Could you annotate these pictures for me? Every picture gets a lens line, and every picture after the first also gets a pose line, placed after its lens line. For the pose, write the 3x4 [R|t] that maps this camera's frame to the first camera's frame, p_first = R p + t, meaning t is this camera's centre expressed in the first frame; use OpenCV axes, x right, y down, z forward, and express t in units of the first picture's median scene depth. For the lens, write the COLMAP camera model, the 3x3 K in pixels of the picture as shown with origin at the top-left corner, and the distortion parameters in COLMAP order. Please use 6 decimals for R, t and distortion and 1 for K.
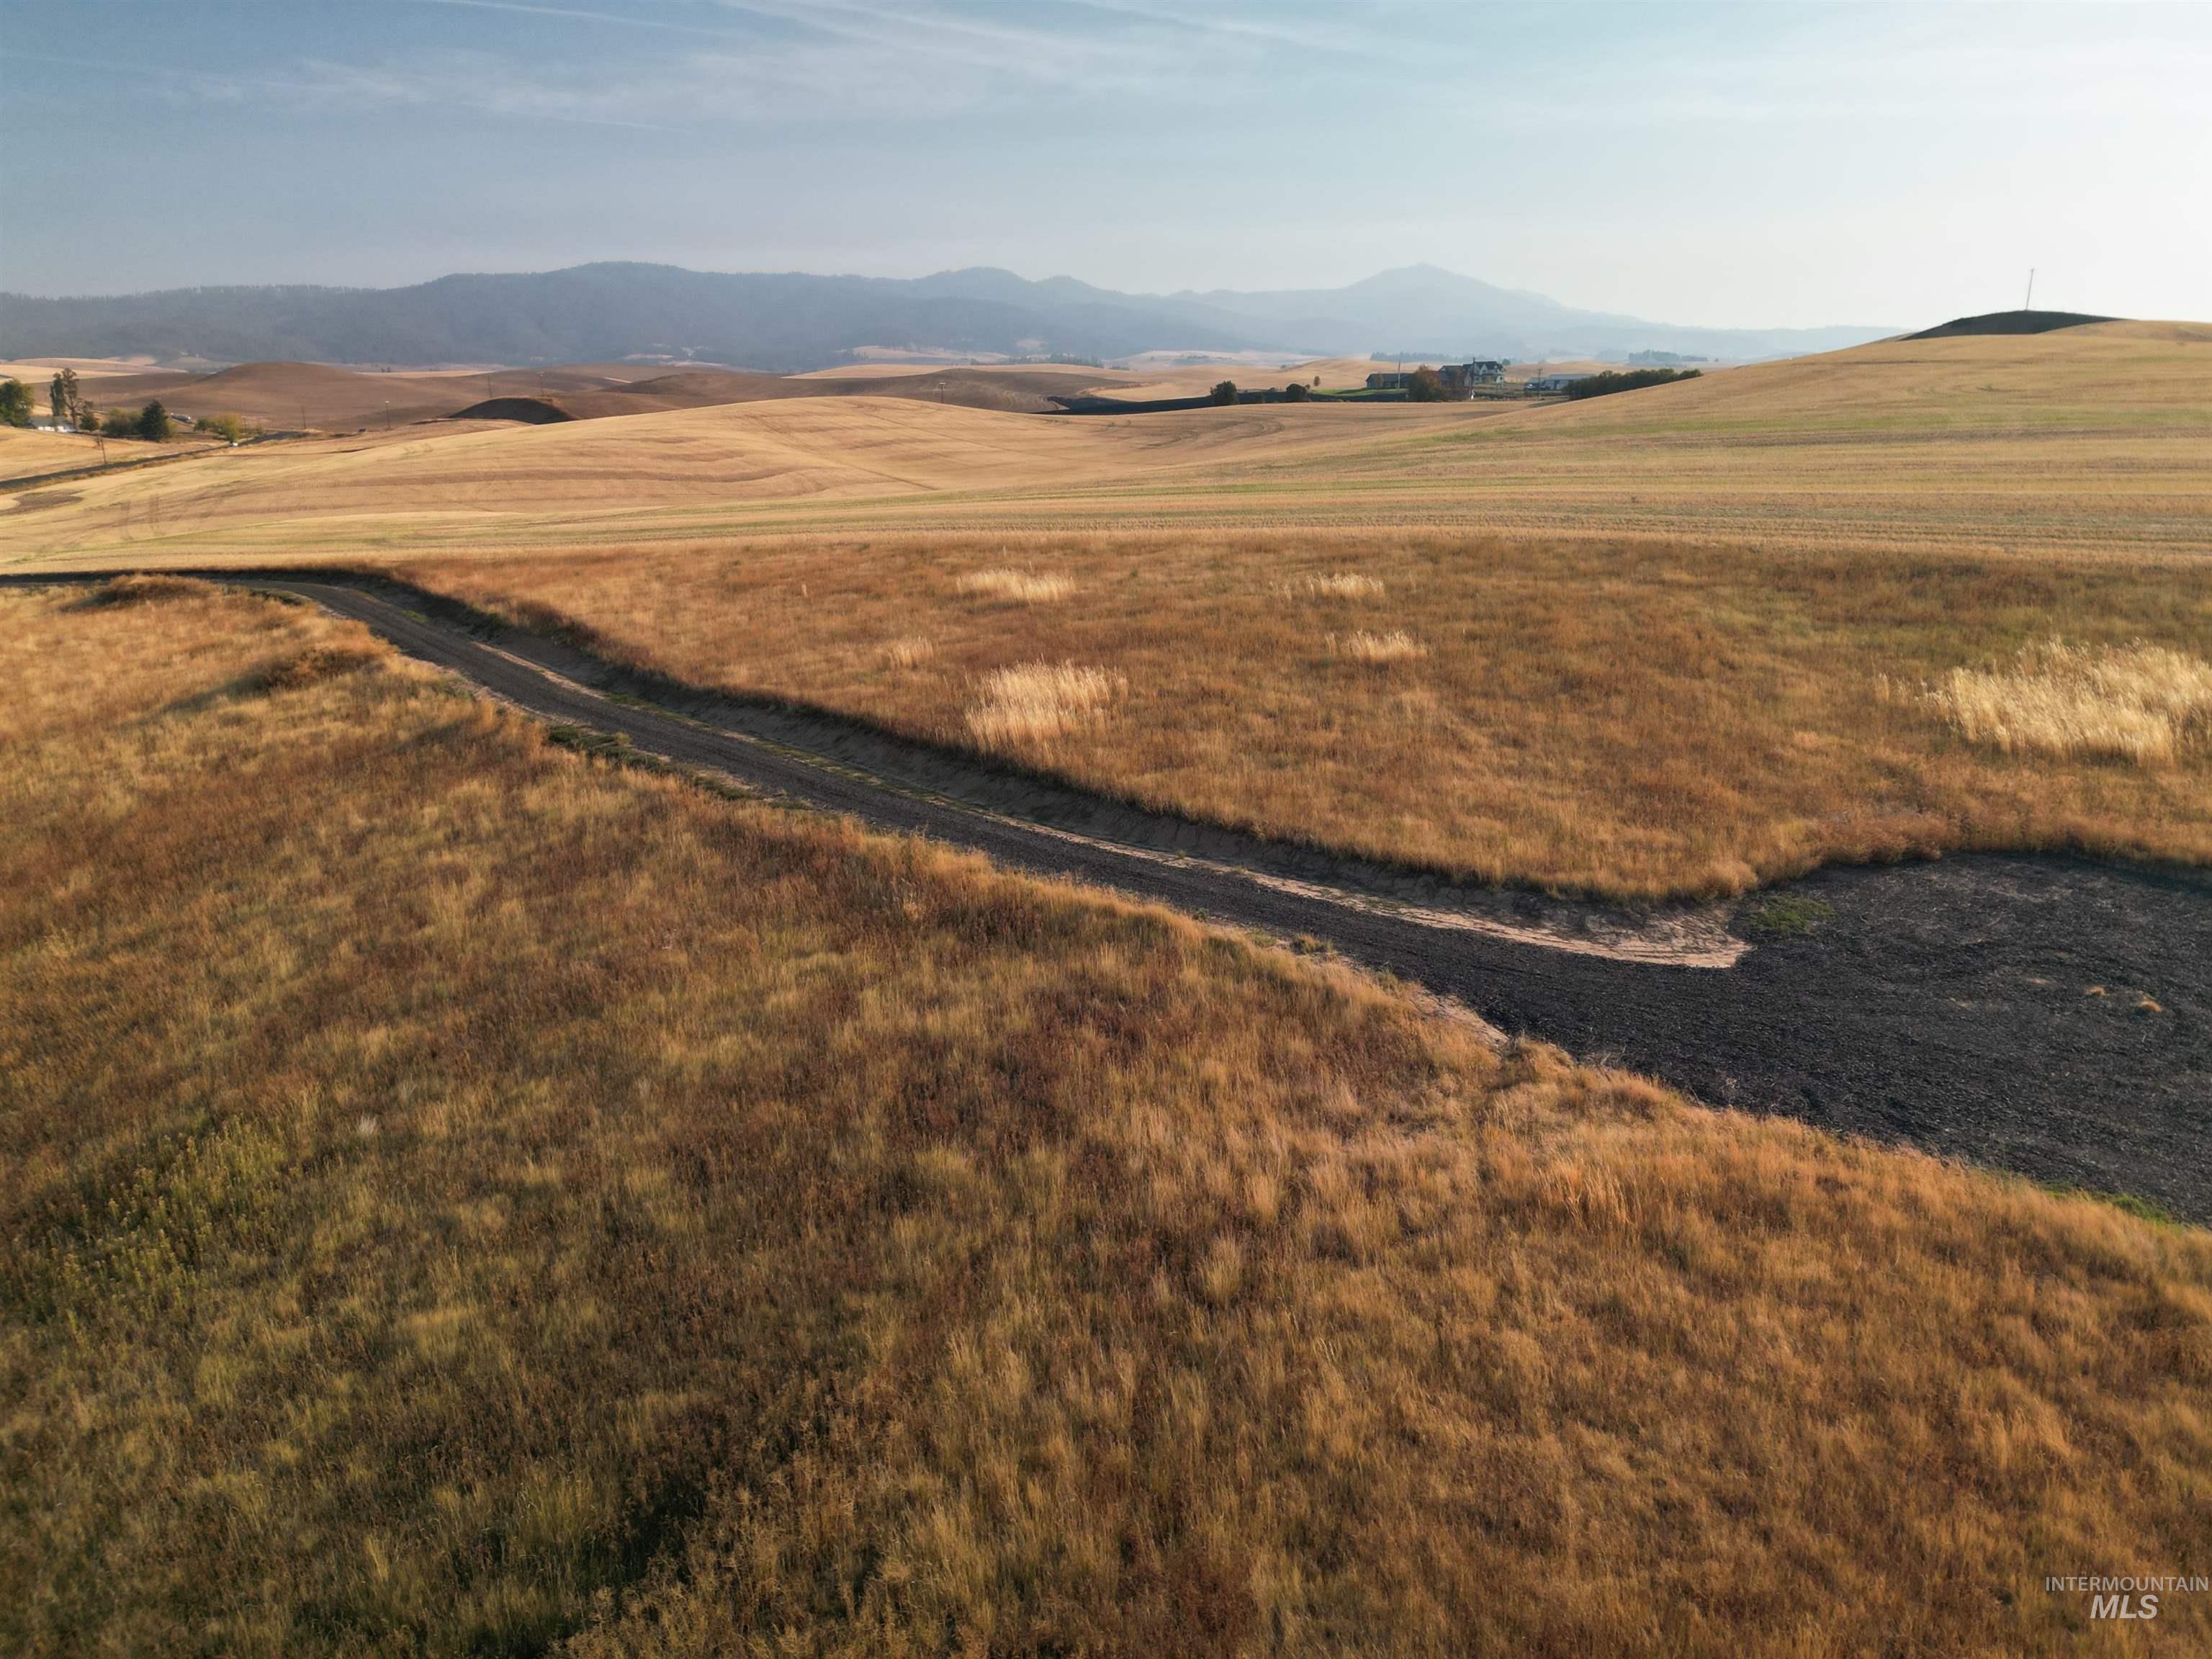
lens RADIAL K [[1650.2, 0, 1106.0], [0, 1650.2, 829.5], [0, 0, 1]] dist [0.095127, -0.085953]
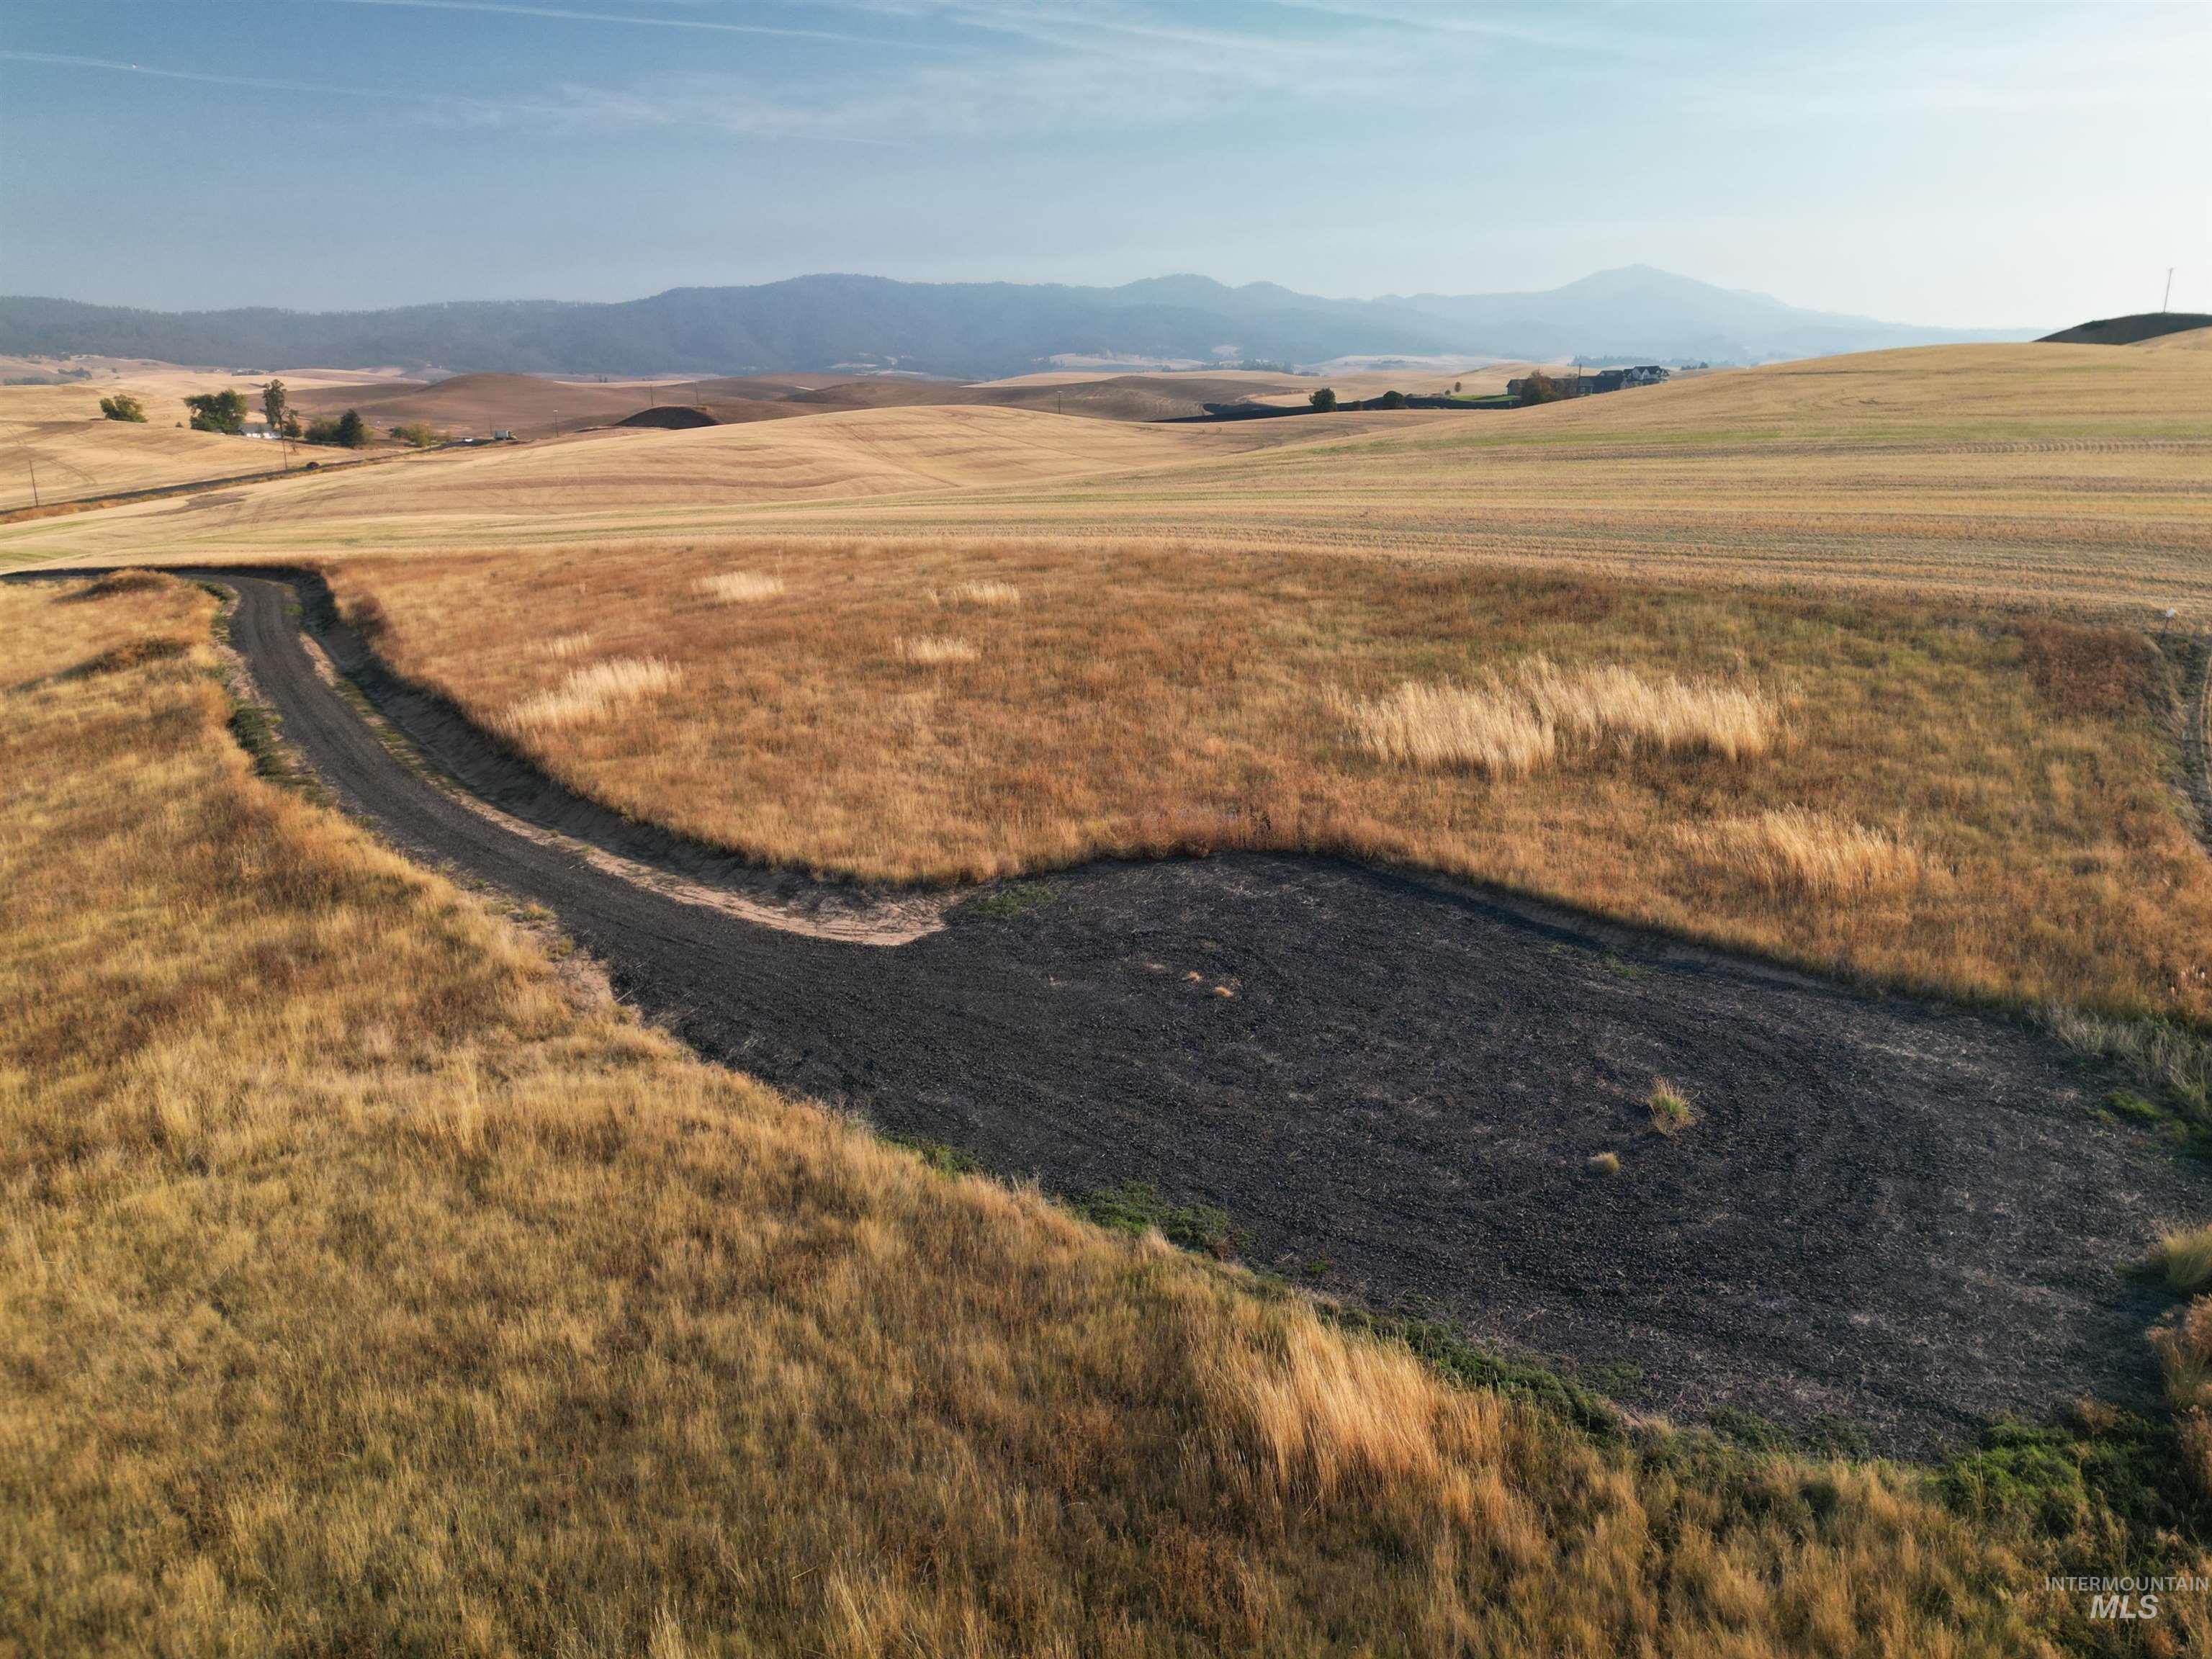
lens RADIAL K [[1650.2, 0, 1106.0], [0, 1650.2, 829.5], [0, 0, 1]] dist [0.095127, -0.085953]
pose [[0.993122, 0.028555, -0.113549, 0.191578], [-0.028946, 0.999579, -0.001795, 0.001466], [0.113450, 0.005069, 0.993531, -0.018159]]
